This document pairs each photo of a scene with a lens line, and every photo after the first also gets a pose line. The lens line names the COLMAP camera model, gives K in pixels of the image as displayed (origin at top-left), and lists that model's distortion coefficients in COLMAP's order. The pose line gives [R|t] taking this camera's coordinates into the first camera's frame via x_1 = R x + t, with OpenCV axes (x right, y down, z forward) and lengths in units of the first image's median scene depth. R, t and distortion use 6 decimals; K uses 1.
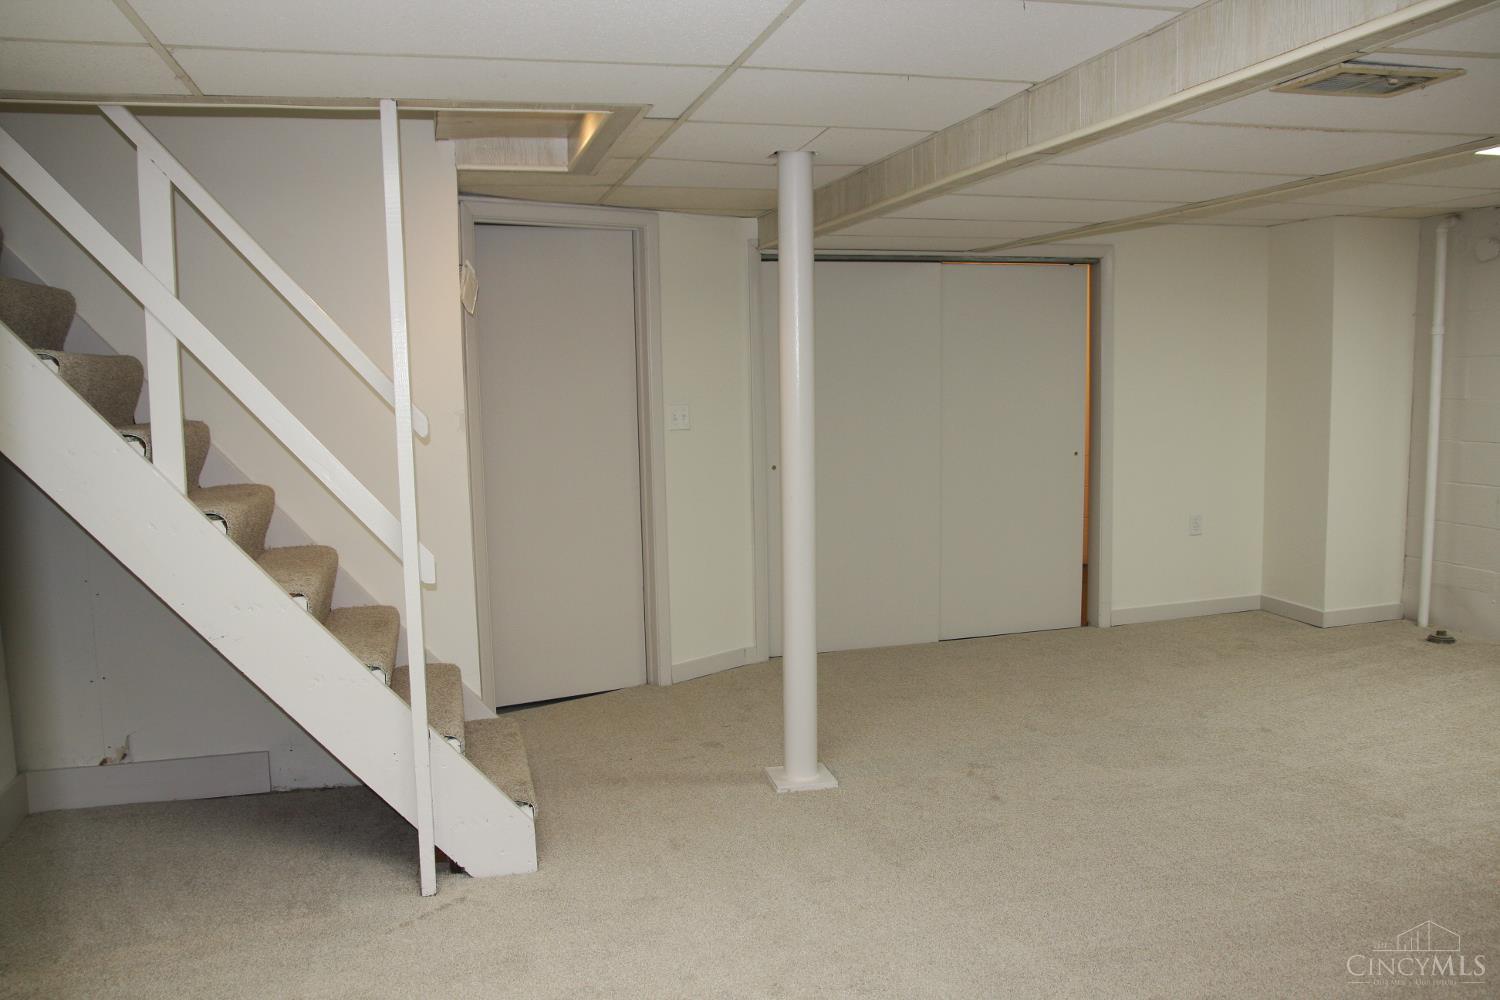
lens RADIAL K [[1200.8, 0, 746.3], [0, 1200.8, 512.9], [0, 0, 1]] dist [-0.018302, -0.002816]
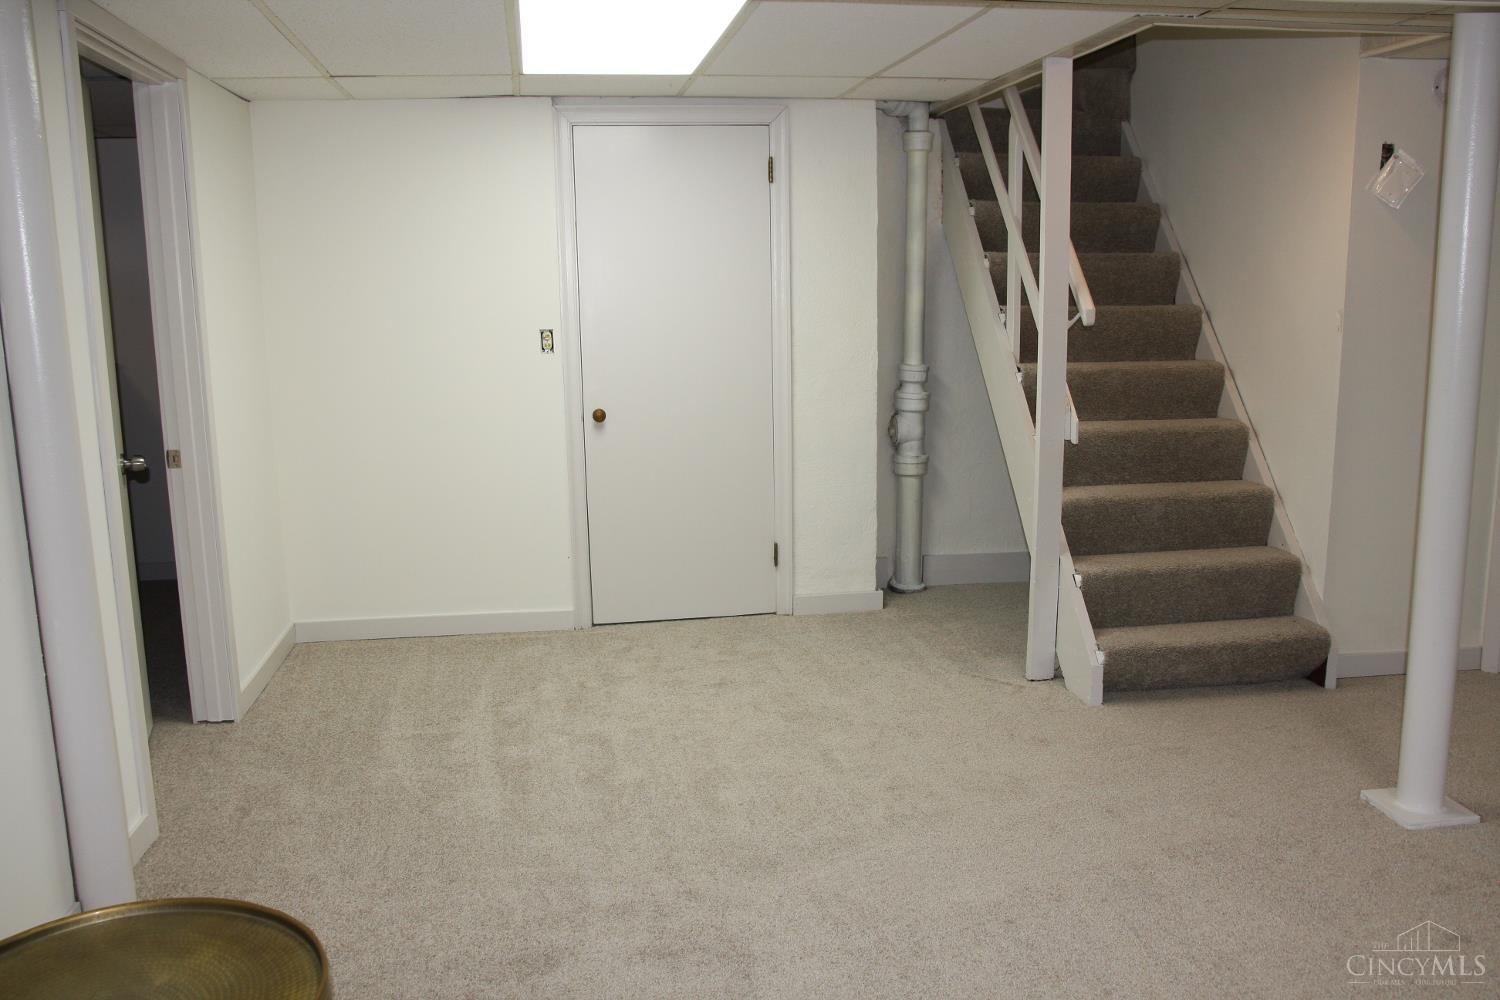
lens RADIAL K [[1274.3, 0, 748.6], [0, 1274.3, 497.9], [0, 0, 1]] dist [-0.081797, 0.092286]
pose [[-0.087816, 0.196758, -0.976511, 0.641915], [-0.096118, 0.974051, 0.204906, -0.077844], [0.991489, 0.111854, -0.066625, 0.453832]]
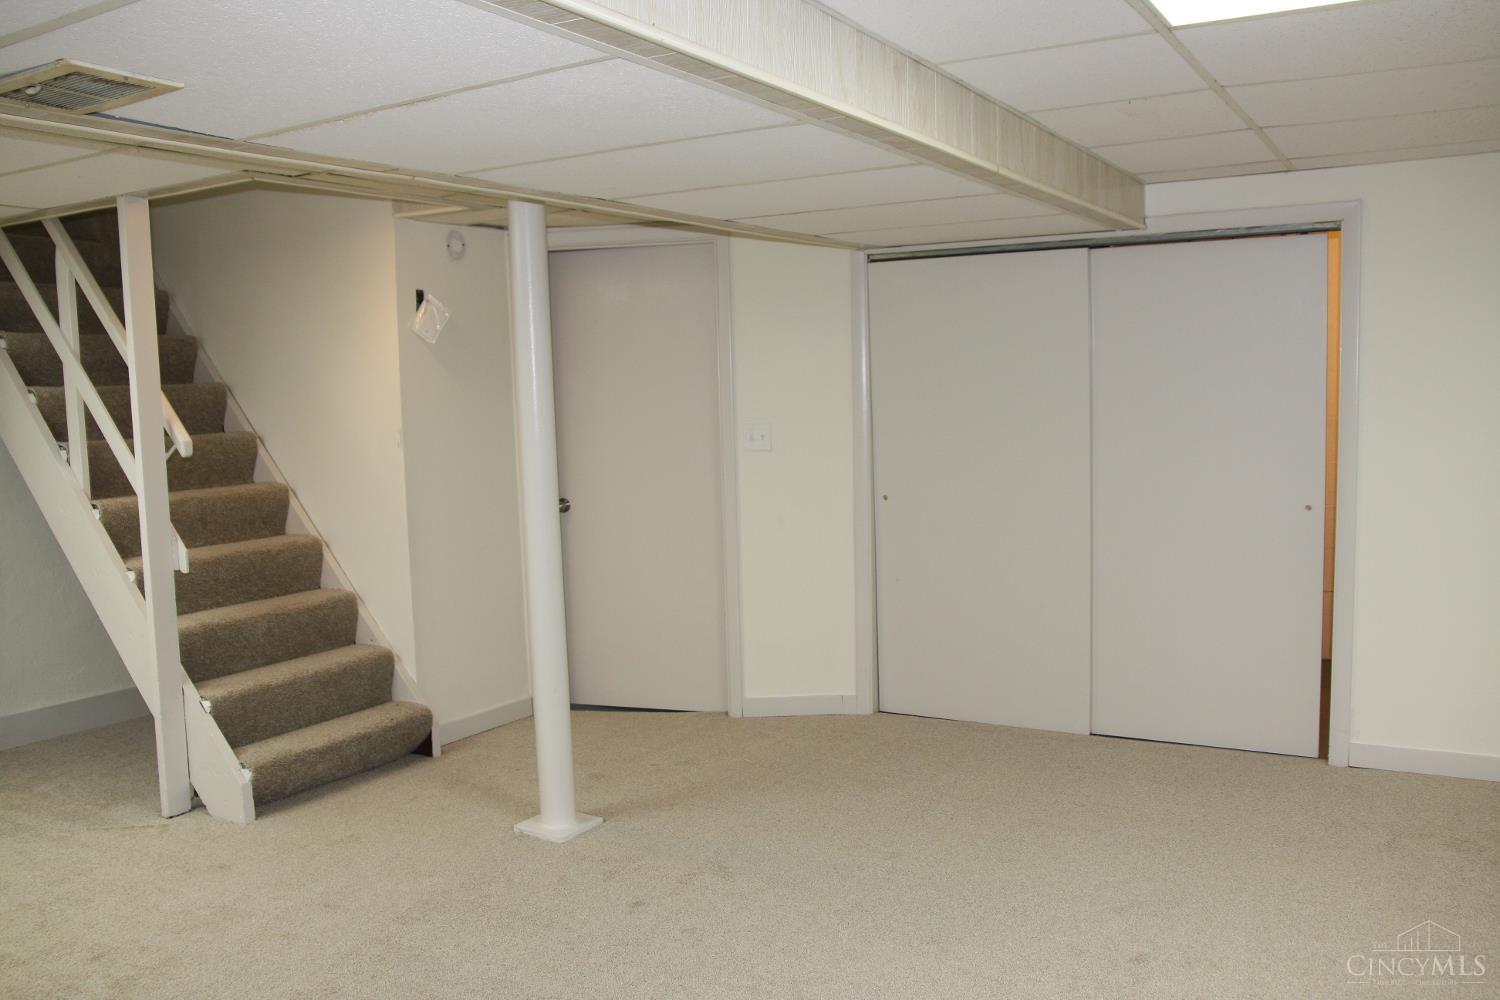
lens RADIAL K [[1274.3, 0, 749.0], [0, 1274.3, 494.9], [0, 0, 1]] dist [-0.081797, 0.092286]
pose [[0.682563, 0.073404, -0.727131, 0.663282], [-0.067219, 0.997031, 0.037551, -0.071160], [0.727729, 0.023246, 0.685471, 0.309545]]
